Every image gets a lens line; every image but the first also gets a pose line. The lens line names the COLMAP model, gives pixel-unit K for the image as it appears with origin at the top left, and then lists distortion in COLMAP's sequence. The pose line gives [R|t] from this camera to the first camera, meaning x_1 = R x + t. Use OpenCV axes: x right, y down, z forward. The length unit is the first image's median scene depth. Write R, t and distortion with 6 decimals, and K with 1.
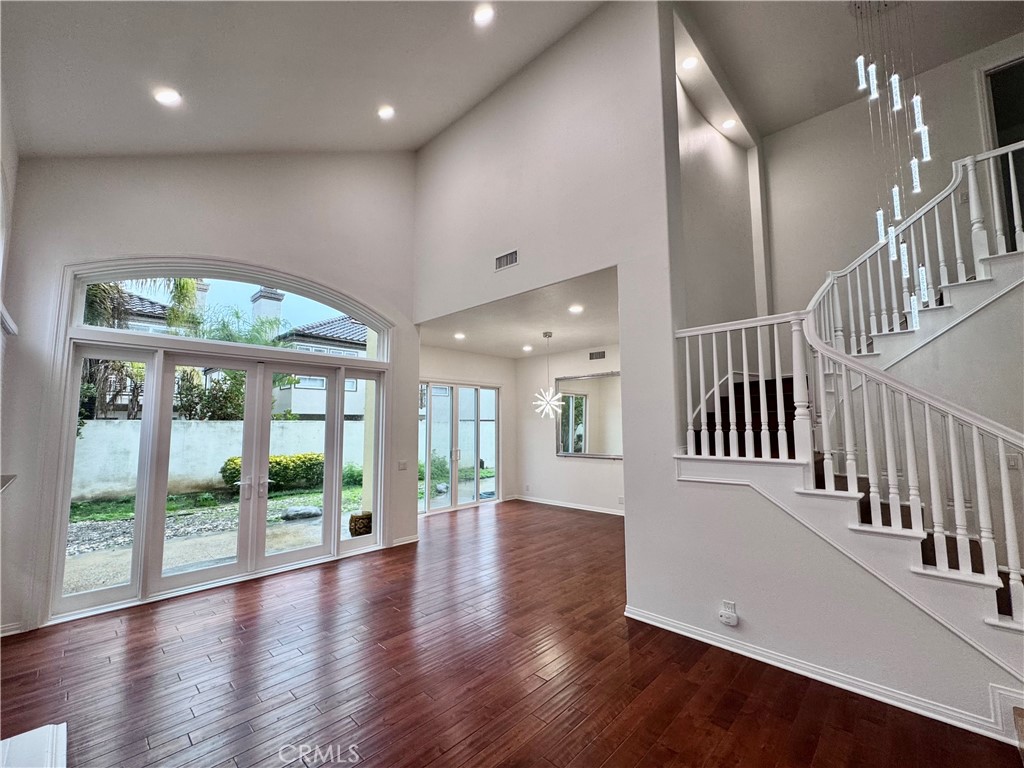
lens RADIAL K [[414.8, 0, 514.7], [0, 414.8, 385.5], [0, 0, 1]] dist [0.000244, -0.000309]
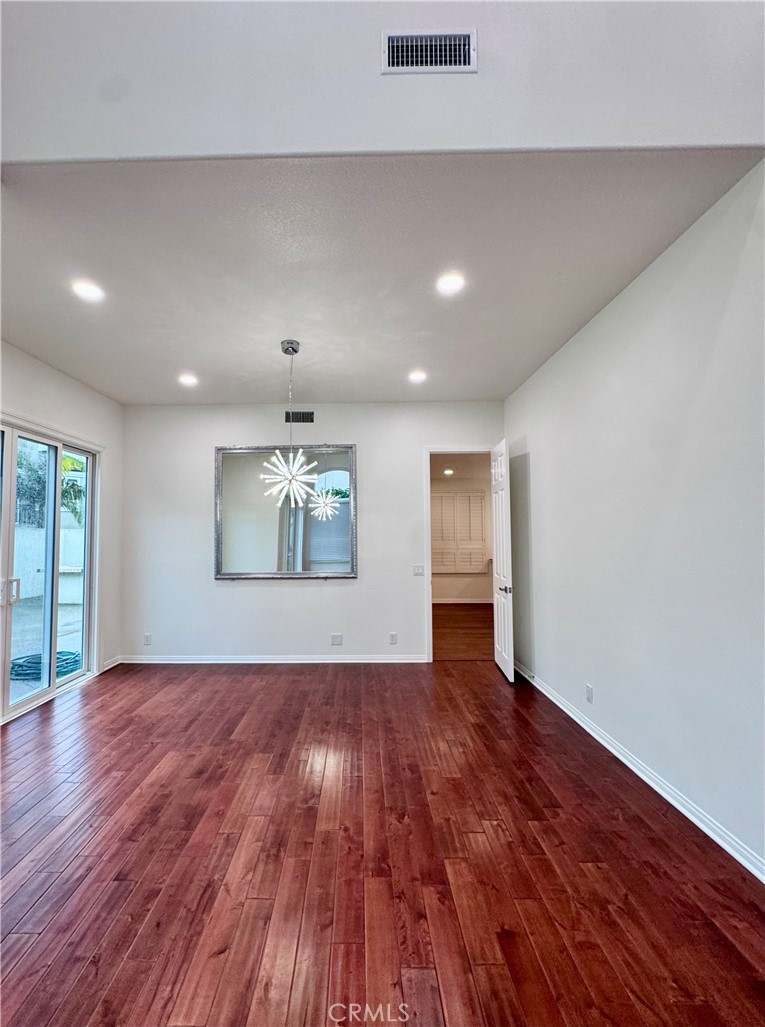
lens RADIAL K [[437.9, 0, 347.9], [0, 437.9, 514.6], [0, 0, 1]] dist [0.000274, -0.000270]
pose [[0.737745, 0.033848, 0.674231, -0.175851], [-0.060671, 0.998025, 0.016284, 0.055998], [-0.672348, -0.052920, 0.738341, 0.413486]]
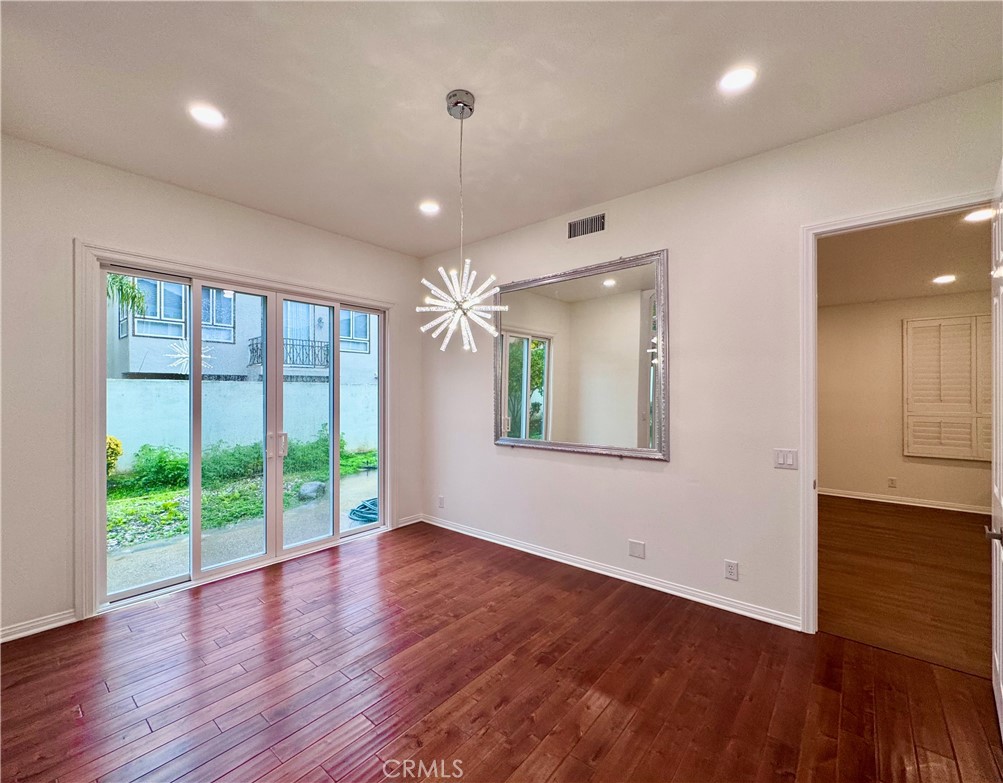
lens RADIAL K [[425.6, 0, 493.0], [0, 425.6, 391.8], [0, 0, 1]] dist [-0.004077, -0.000295]
pose [[0.998230, 0.004323, 0.059322, 0.066402], [-0.009639, 0.995929, 0.089620, 0.060036], [-0.058693, -0.090033, 0.994208, 0.491054]]
